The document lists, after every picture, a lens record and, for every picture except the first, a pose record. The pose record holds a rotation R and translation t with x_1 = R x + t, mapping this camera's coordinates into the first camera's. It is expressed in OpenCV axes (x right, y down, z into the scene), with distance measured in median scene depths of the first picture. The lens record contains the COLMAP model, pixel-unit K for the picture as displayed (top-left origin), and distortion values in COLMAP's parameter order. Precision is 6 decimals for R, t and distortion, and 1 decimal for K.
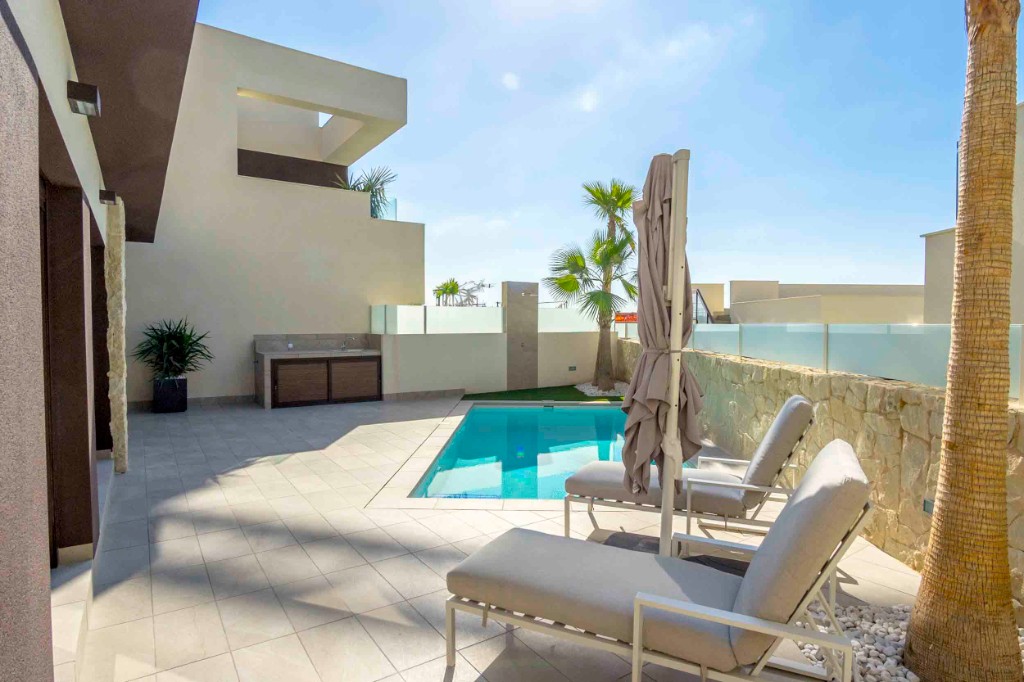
lens RADIAL K [[545.3, 0, 515.5], [0, 545.3, 332.9], [0, 0, 1]] dist [-0.020431, -0.000394]
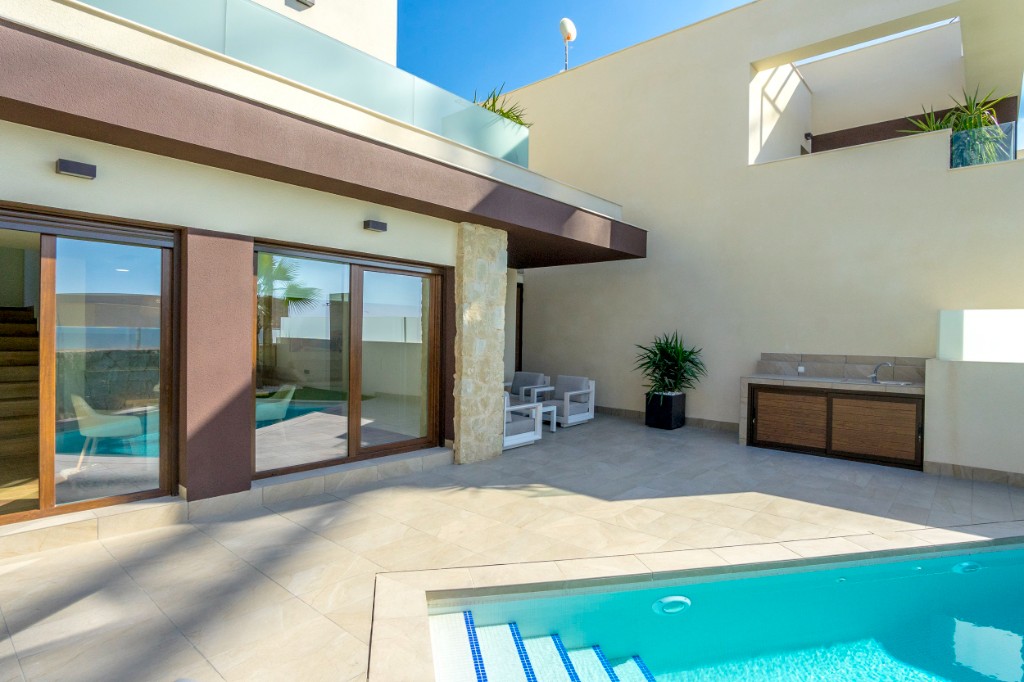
lens RADIAL K [[550.2, 0, 535.1], [0, 550.2, 341.2], [0, 0, 1]] dist [-0.003635, -0.000348]
pose [[0.261174, 0.010062, -0.965239, 0.243581], [-0.036268, 0.999342, 0.000604, -0.002857], [0.964610, 0.034850, 0.261367, 0.477457]]
